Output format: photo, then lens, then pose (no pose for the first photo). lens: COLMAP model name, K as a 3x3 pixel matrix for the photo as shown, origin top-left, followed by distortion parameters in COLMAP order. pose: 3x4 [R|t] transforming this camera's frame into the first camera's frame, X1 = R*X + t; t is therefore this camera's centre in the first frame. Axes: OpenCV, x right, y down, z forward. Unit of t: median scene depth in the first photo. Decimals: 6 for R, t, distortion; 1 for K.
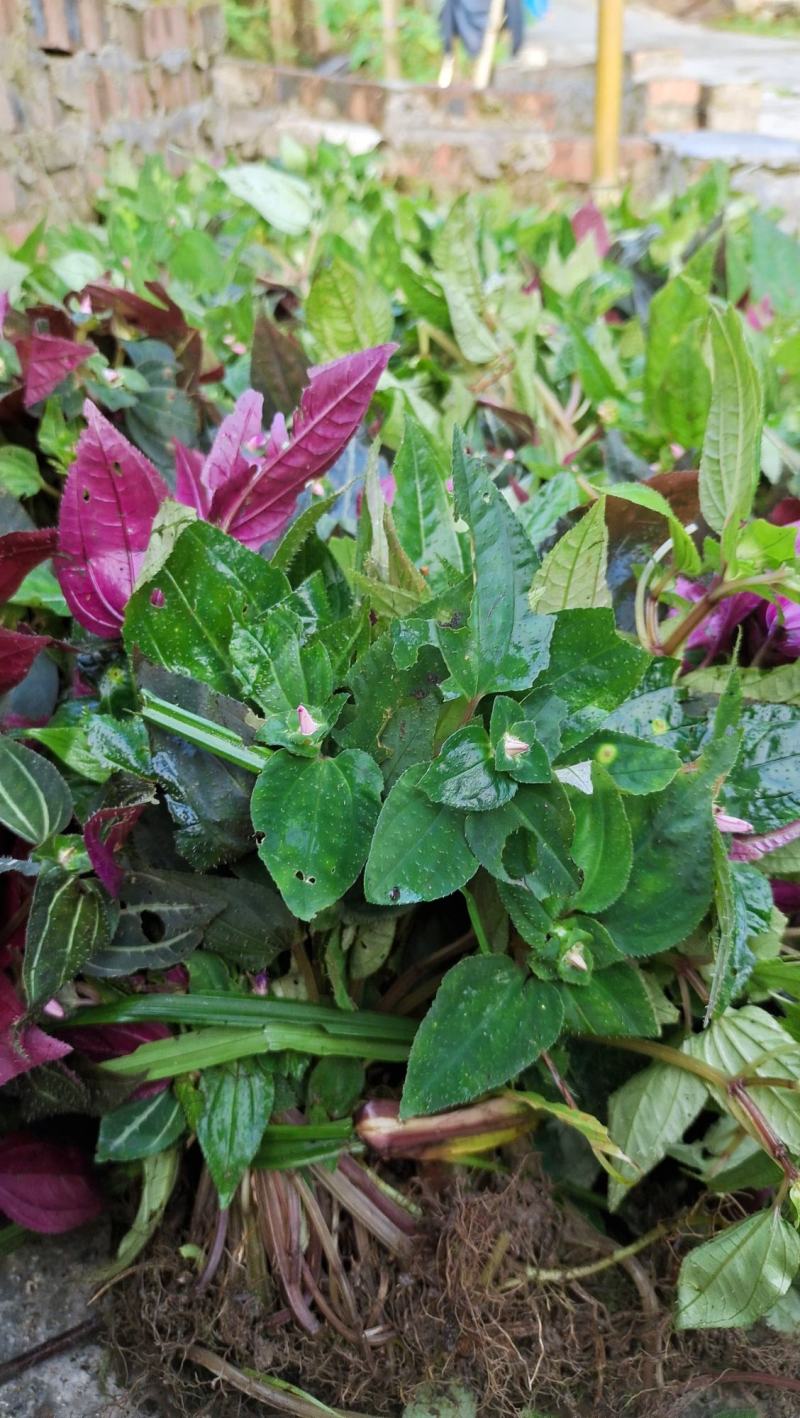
lens RADIAL K [[1107.0, 0, 385.9], [0, 1107.0, 713.3], [0, 0, 1]] dist [0.028631, -0.058845]
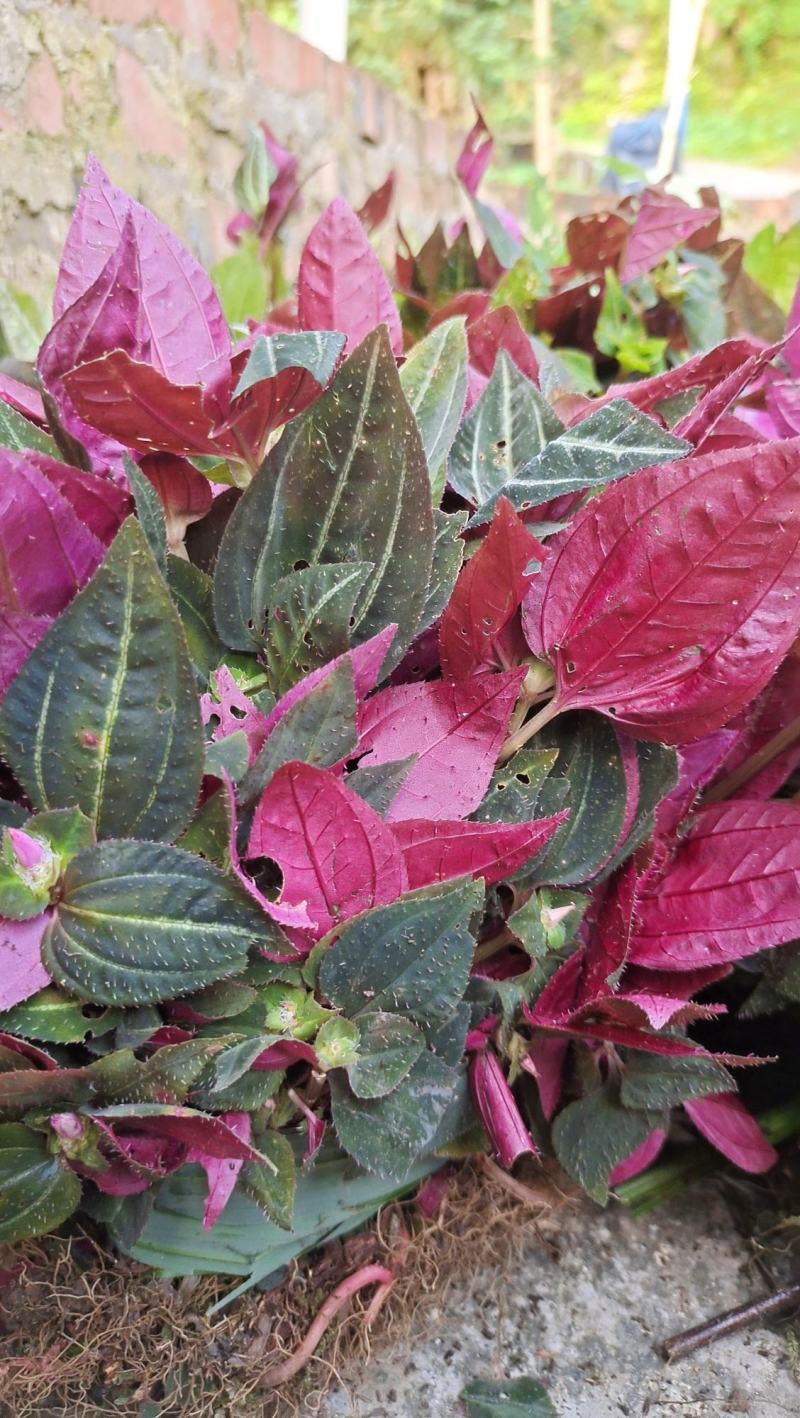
lens RADIAL K [[1107.0, 0, 375.9], [0, 1107.0, 723.1], [0, 0, 1]] dist [0.028631, -0.058845]
pose [[0.992314, 0.014776, -0.122864, -0.477748], [-0.029934, 0.992022, -0.122459, 0.249197], [0.120074, 0.125196, 0.984839, 0.114243]]
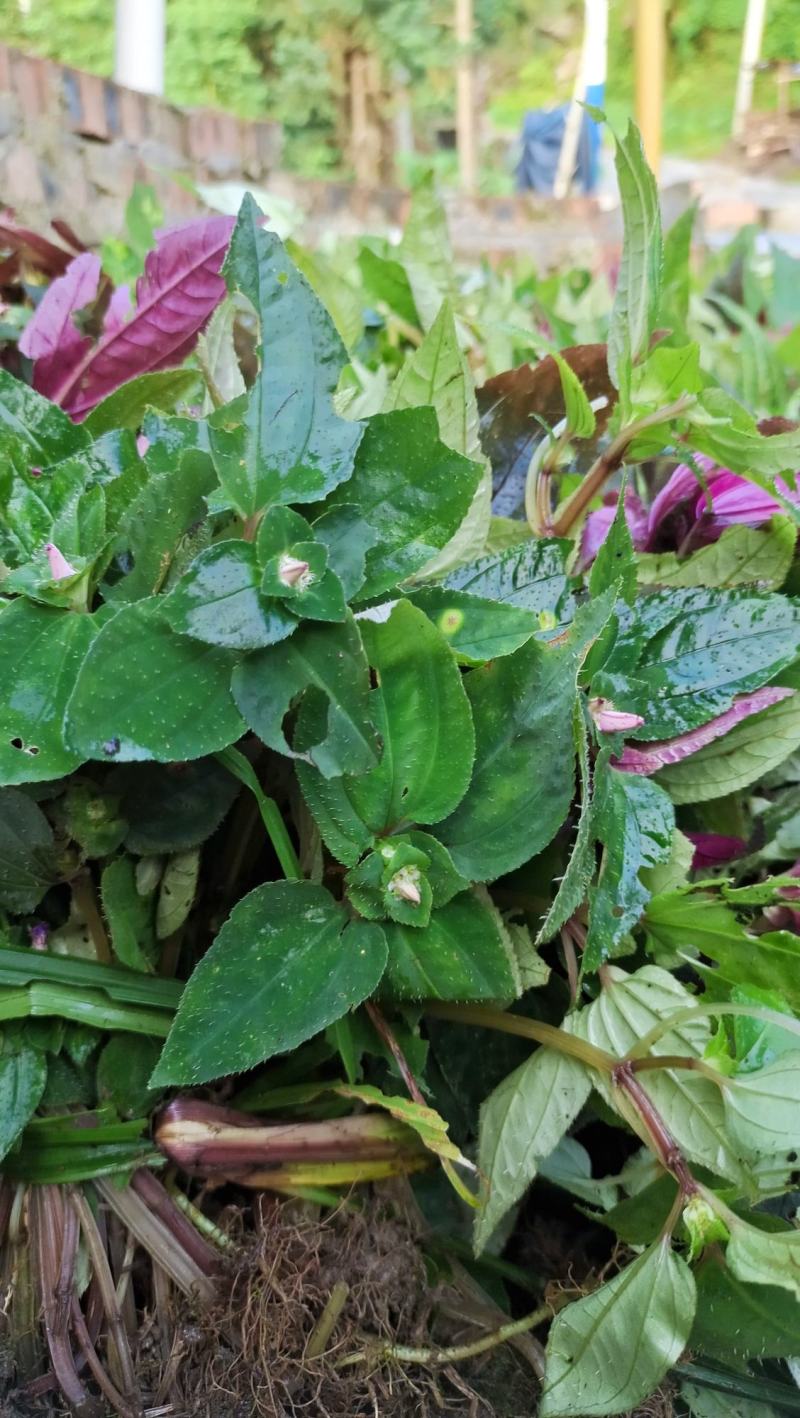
lens RADIAL K [[1107.0, 0, 386.3], [0, 1107.0, 718.4], [0, 0, 1]] dist [0.028631, -0.058845]
pose [[0.997458, 0.014387, -0.069791, 0.171913], [-0.022323, 0.993195, -0.114303, 0.159088], [0.067672, 0.115570, 0.990991, 0.194914]]
